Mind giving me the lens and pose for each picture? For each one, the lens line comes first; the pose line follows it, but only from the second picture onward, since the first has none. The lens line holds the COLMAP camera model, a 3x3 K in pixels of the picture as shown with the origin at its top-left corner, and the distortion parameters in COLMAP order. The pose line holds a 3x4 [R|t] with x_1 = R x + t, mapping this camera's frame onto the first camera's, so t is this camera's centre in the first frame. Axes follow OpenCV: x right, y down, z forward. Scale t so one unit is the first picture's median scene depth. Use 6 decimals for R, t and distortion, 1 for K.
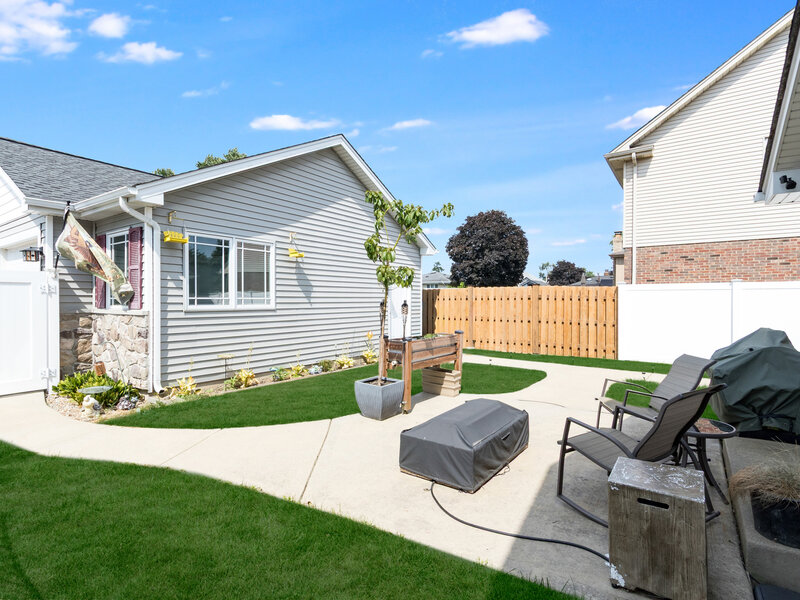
lens RADIAL K [[410.3, 0, 405.3], [0, 410.3, 301.1], [0, 0, 1]] dist [0.001221, -0.000164]
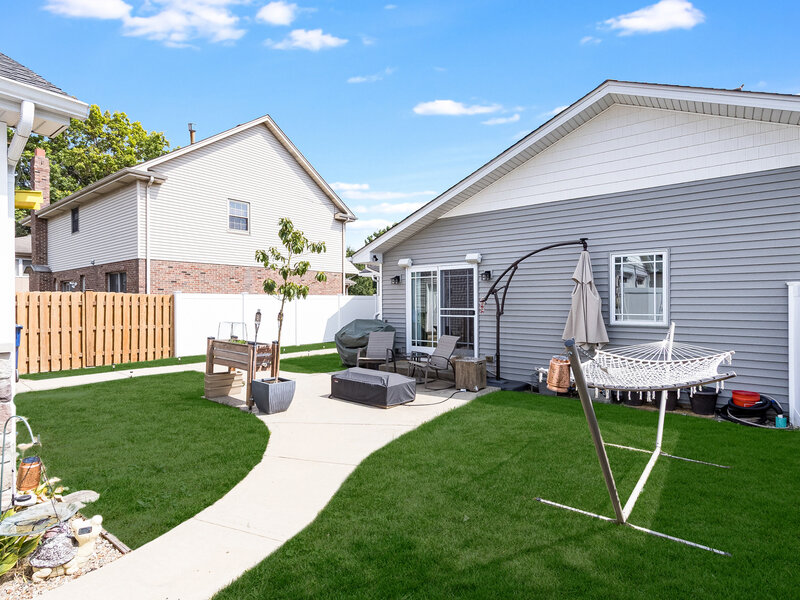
lens RADIAL K [[410.3, 0, 400.7], [0, 410.3, 299.3], [0, 0, 1]] dist [0.001221, -0.000164]
pose [[0.041548, 0.005813, 0.999120, -0.552783], [0.008221, 0.999947, -0.006160, -0.009609], [-0.999103, 0.008470, 0.041498, 0.274495]]
